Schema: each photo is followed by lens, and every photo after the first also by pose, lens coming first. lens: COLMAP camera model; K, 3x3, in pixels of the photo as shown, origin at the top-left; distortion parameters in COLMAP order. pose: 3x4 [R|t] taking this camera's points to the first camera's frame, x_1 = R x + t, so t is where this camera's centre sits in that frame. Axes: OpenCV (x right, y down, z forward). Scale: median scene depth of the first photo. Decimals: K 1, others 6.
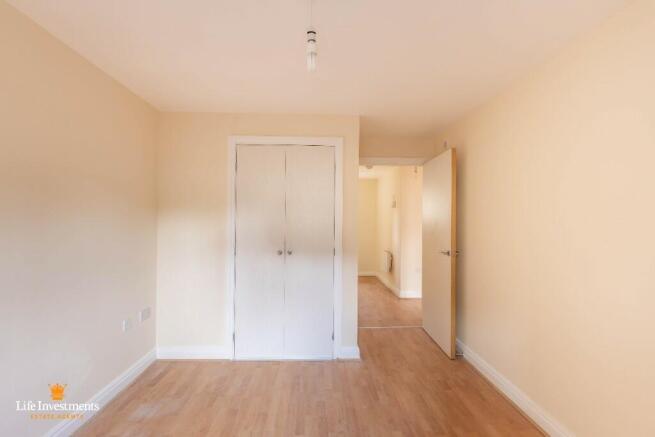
lens RADIAL K [[302.4, 0, 325.9], [0, 302.4, 219.3], [0, 0, 1]] dist [0.006445, 0.000243]
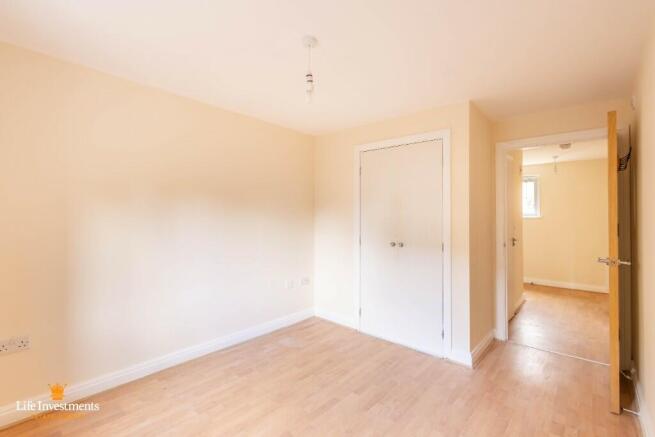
lens RADIAL K [[302.4, 0, 324.1], [0, 302.4, 215.7], [0, 0, 1]] dist [0.006445, 0.000243]
pose [[0.726813, 0.001234, -0.686835, 0.449767], [0.001079, 0.999995, 0.002939, 0.001831], [0.686835, -0.002877, 0.726808, 0.029636]]
